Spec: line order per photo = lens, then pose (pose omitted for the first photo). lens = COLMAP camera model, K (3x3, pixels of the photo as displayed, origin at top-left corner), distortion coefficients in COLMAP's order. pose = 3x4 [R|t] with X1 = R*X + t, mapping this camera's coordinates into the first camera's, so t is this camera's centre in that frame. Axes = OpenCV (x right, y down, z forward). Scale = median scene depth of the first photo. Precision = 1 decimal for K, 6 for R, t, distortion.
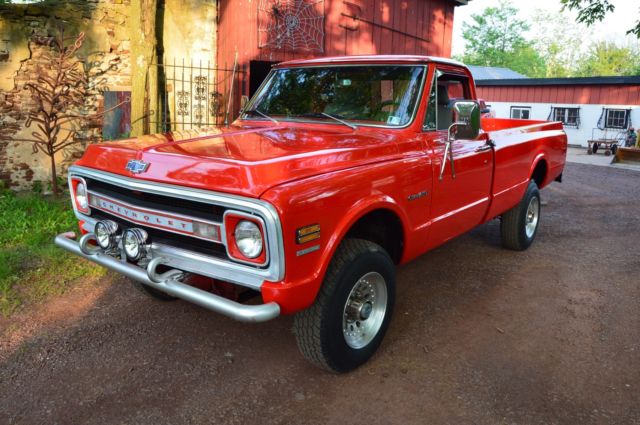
lens RADIAL K [[525.6, 0, 320.0], [0, 525.6, 212.5], [0, 0, 1]] dist [-0.063622, 0.000378]
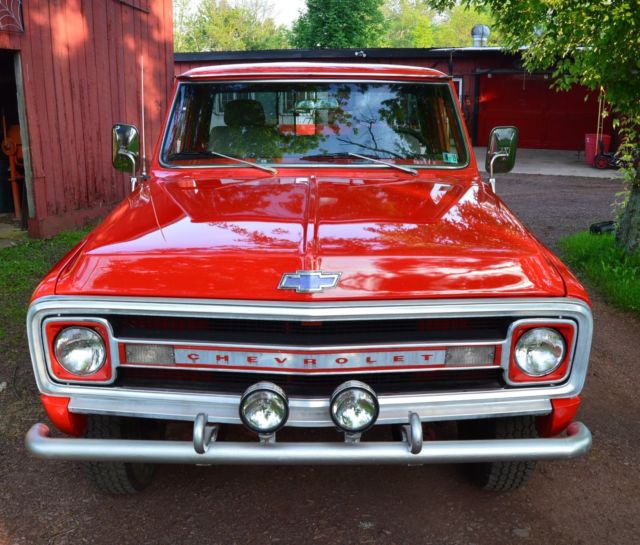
lens RADIAL K [[734.8, 0, 320.0], [0, 734.8, 272.5], [0, 0, 1]] dist [-0.085192, 0.004173]
pose [[0.770214, -0.179677, 0.611953, -0.889406], [0.143919, 0.983712, 0.107691, -0.194275], [-0.621336, 0.005127, 0.783528, 0.353630]]
